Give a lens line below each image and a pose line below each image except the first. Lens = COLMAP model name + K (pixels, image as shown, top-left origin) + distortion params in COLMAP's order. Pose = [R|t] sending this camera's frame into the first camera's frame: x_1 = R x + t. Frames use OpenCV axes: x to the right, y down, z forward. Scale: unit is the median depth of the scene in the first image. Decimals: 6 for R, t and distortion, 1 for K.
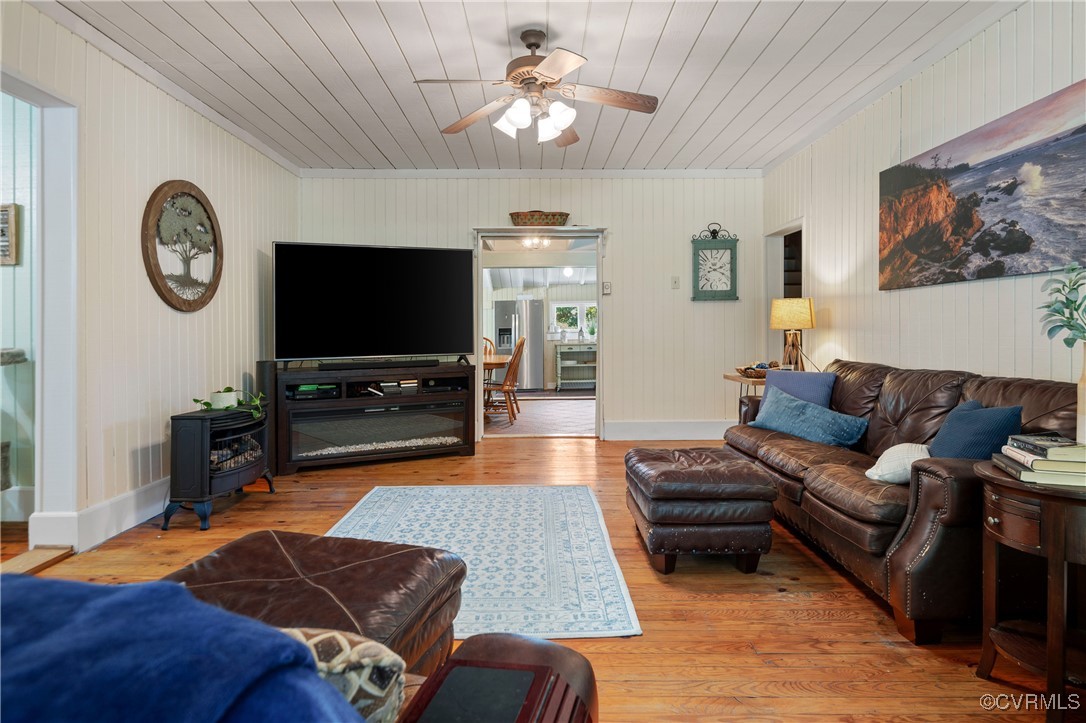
lens RADIAL K [[592.2, 0, 537.0], [0, 592.2, 337.6], [0, 0, 1]] dist [-0.002115, -0.001352]
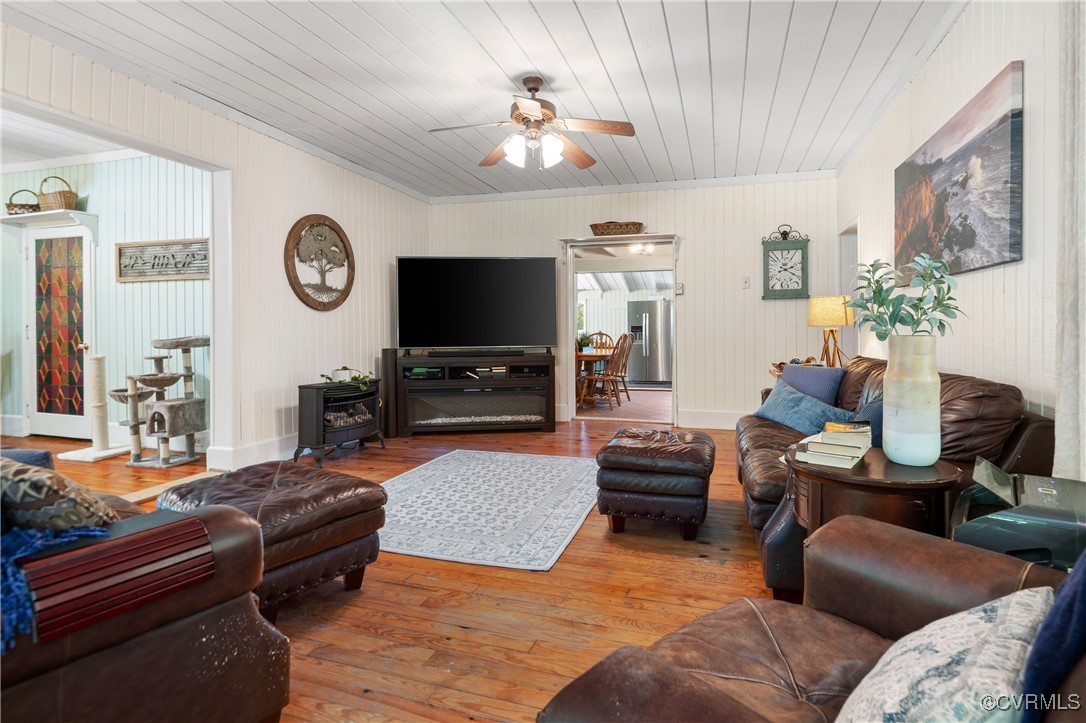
lens RADIAL K [[541.0, 0, 566.0], [0, 541.0, 340.9], [0, 0, 1]] dist [-0.002253, -0.000848]
pose [[0.959427, 0.013048, -0.281654, 0.311859], [-0.010175, 0.999880, 0.011662, 0.005888], [0.281773, -0.008323, 0.959445, -0.038570]]
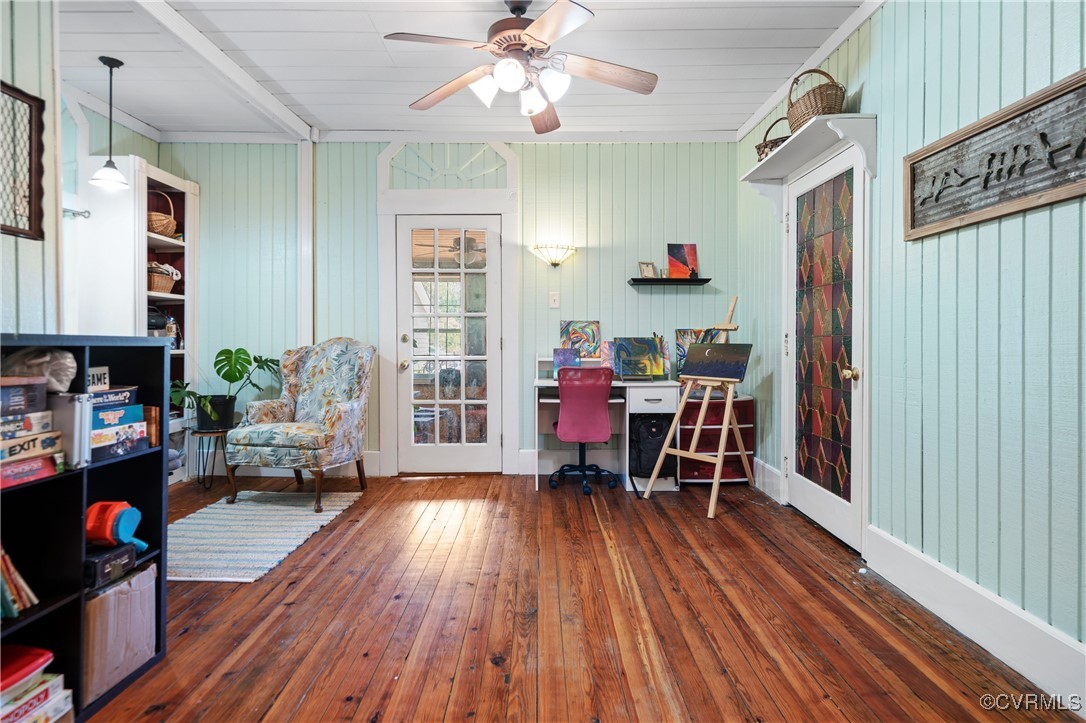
lens RADIAL K [[592.2, 0, 537.0], [0, 592.2, 337.6], [0, 0, 1]] dist [-0.002115, -0.001352]
pose [[-0.007730, 0.010251, -0.999918, -0.453794], [-0.009777, 0.999899, 0.010326, -0.004651], [0.999922, 0.009856, -0.007629, 0.516740]]
